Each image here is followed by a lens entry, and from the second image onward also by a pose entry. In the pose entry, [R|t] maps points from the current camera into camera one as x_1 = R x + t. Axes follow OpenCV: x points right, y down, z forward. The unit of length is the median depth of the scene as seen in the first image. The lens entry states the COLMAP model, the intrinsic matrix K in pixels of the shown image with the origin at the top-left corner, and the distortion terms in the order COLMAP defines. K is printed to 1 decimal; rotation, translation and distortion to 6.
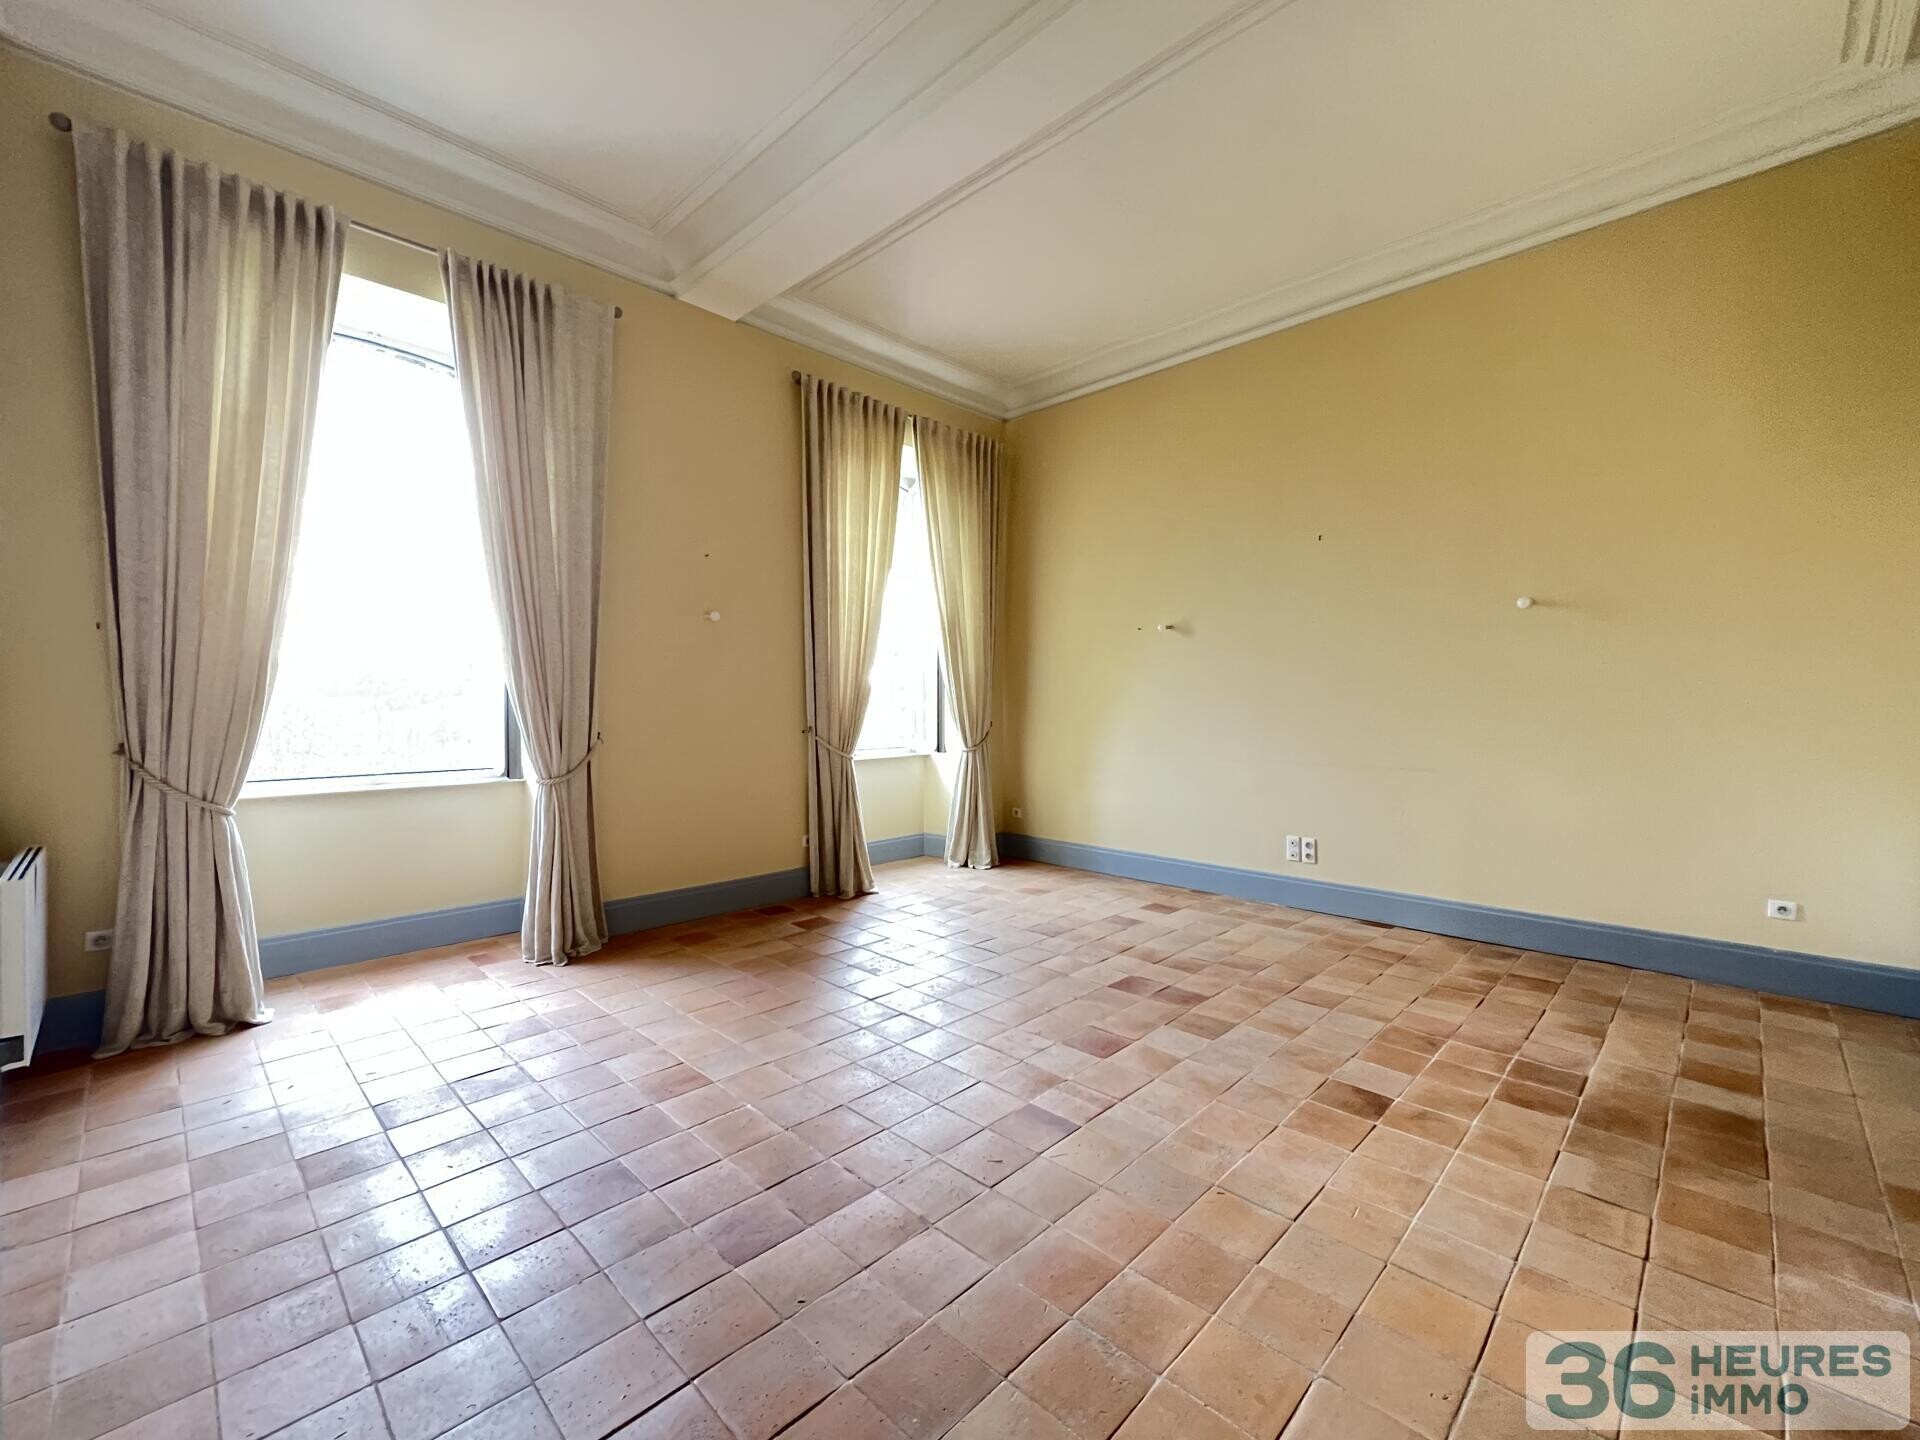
lens RADIAL K [[800.0, 0, 956.5], [0, 800.0, 710.6], [0, 0, 1]] dist [-0.001470, -0.000150]
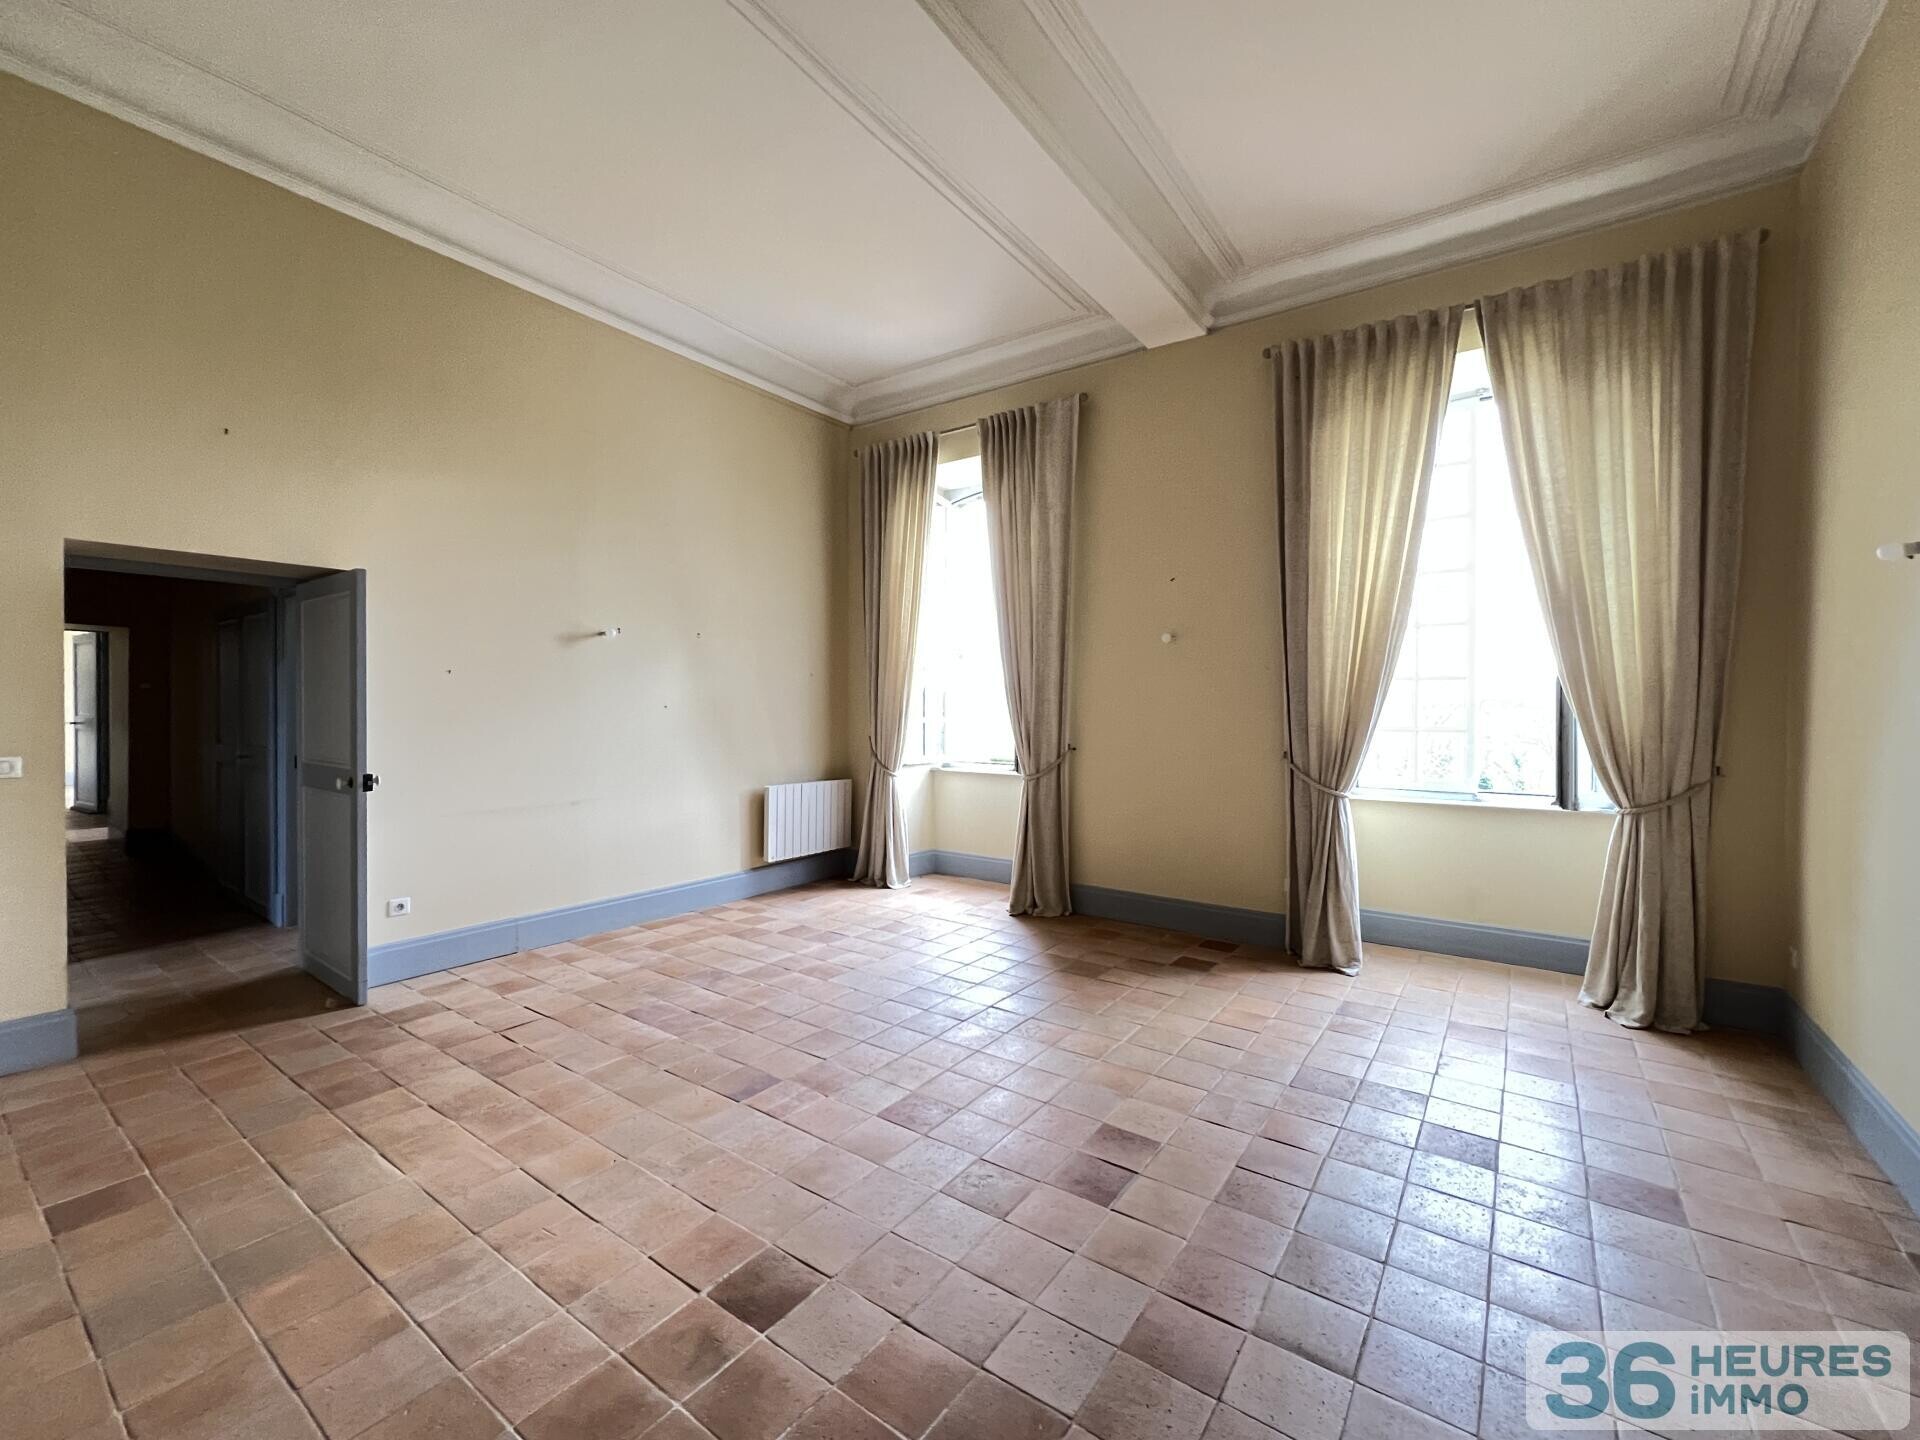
lens RADIAL K [[800.0, 0, 956.5], [0, 800.0, 710.6], [0, 0, 1]] dist [-0.001470, -0.000150]
pose [[0.150426, 0.005951, -0.988603, 0.796478], [-0.017235, 0.999846, 0.003396, -0.026791], [0.988471, 0.016528, 0.150505, 0.678897]]
